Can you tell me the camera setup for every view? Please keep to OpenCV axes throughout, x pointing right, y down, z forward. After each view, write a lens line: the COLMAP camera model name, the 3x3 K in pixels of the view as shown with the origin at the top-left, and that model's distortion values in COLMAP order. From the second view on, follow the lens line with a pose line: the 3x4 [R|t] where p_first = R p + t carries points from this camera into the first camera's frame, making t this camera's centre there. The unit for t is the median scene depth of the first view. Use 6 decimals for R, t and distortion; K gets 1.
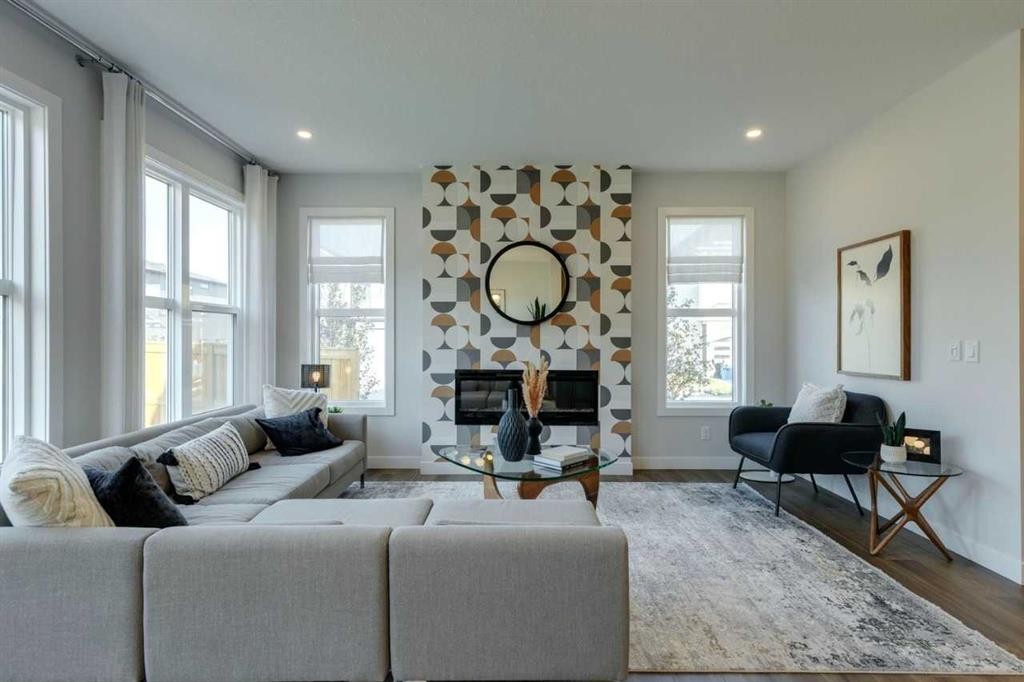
lens RADIAL K [[500.2, 0, 514.2], [0, 500.2, 330.4], [0, 0, 1]] dist [0.013430, -0.003221]
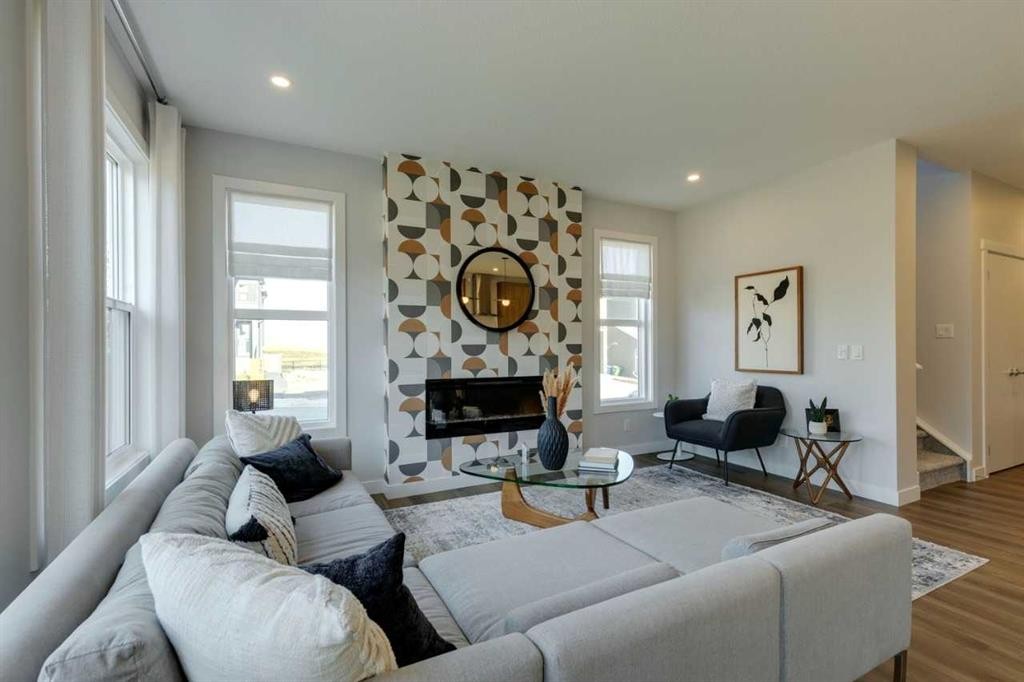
lens RADIAL K [[460.7, 0, 519.8], [0, 460.7, 339.1], [0, 0, 1]] dist [0.009688, -0.000823]
pose [[0.884392, 0.002279, 0.466740, -0.360020], [-0.002763, 0.999996, 0.000352, 0.002807], [-0.466737, -0.001601, 0.884395, 0.169023]]
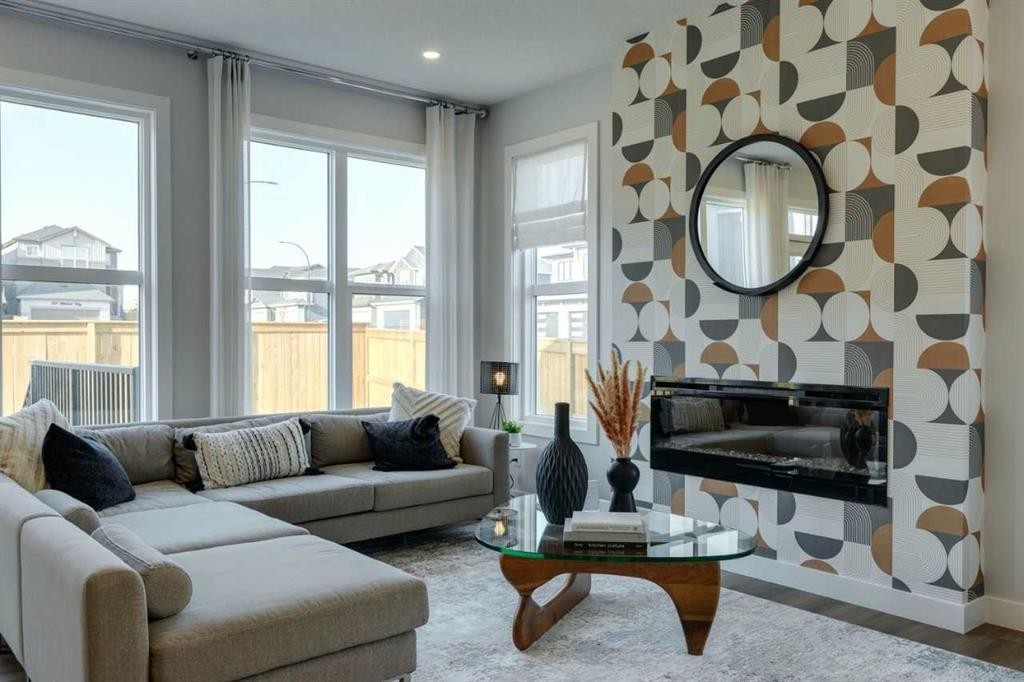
lens RADIAL K [[827.6, 0, 519.1], [0, 827.6, 340.2], [0, 0, 1]] dist [-0.004043, 0.016618]
pose [[0.643315, 0.000569, -0.765601, 0.531754], [0.010028, 0.999908, 0.009169, 0.025760], [0.765536, -0.013576, 0.643250, 0.249657]]
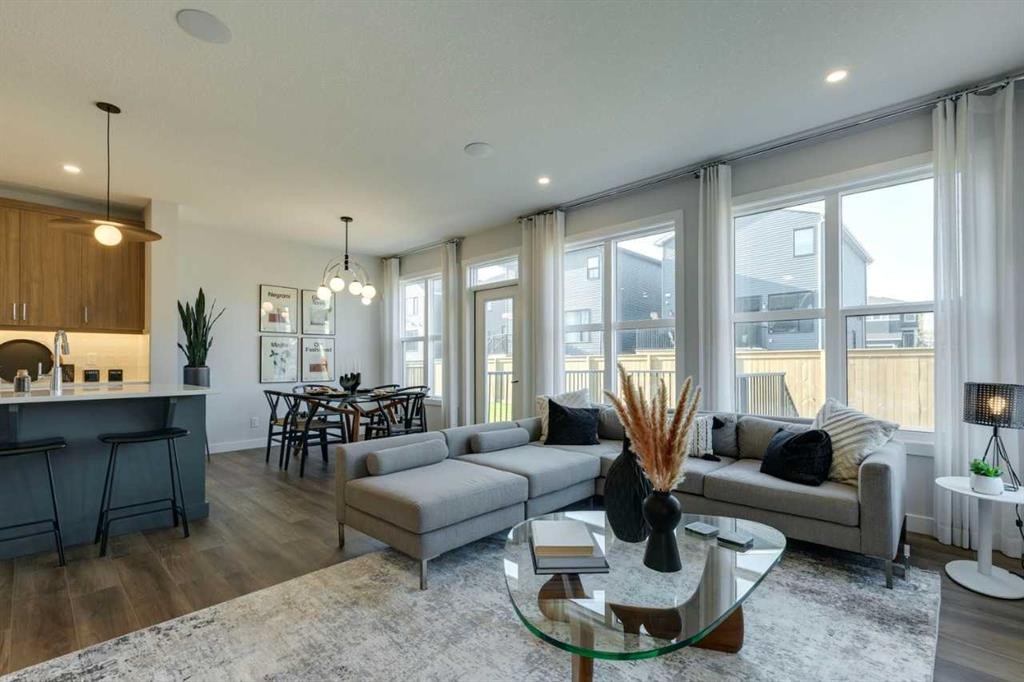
lens RADIAL K [[460.7, 0, 513.9], [0, 460.7, 343.9], [0, 0, 1]] dist [0.009688, -0.000823]
pose [[-0.679935, -0.029346, -0.732685, 0.373362], [0.006553, 0.998916, -0.046090, 0.041074], [0.733243, -0.036139, -0.679005, 0.945421]]
